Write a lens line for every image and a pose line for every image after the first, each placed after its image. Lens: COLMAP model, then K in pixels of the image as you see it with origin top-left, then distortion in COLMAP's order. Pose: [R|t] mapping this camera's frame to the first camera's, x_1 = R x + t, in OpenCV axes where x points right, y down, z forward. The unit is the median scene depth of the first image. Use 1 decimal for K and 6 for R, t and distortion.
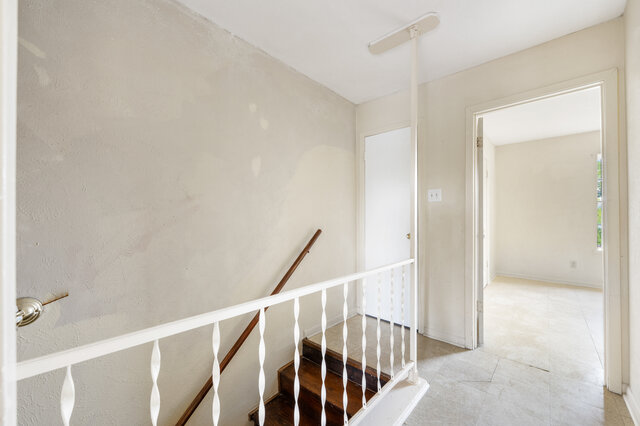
lens RADIAL K [[256.3, 0, 319.1], [0, 256.3, 212.0], [0, 0, 1]] dist [-0.002995, 0.000351]
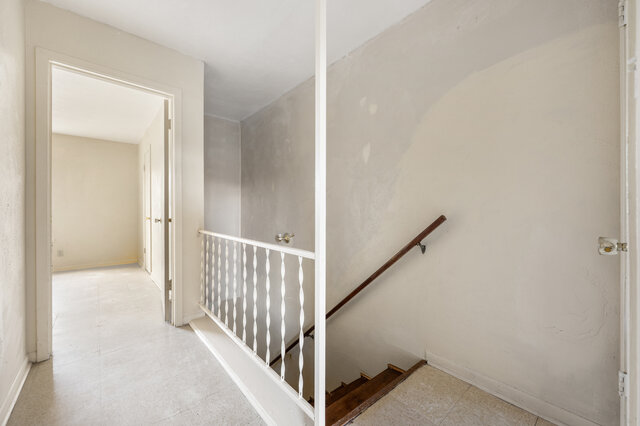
lens RADIAL K [[256.3, 0, 319.2], [0, 256.3, 213.9], [0, 0, 1]] dist [-0.002995, 0.000351]
pose [[-0.130601, 0.004284, -0.991426, 0.837370], [0.002631, 0.999989, 0.003975, 0.070885], [0.991431, -0.002089, -0.130611, 0.930222]]
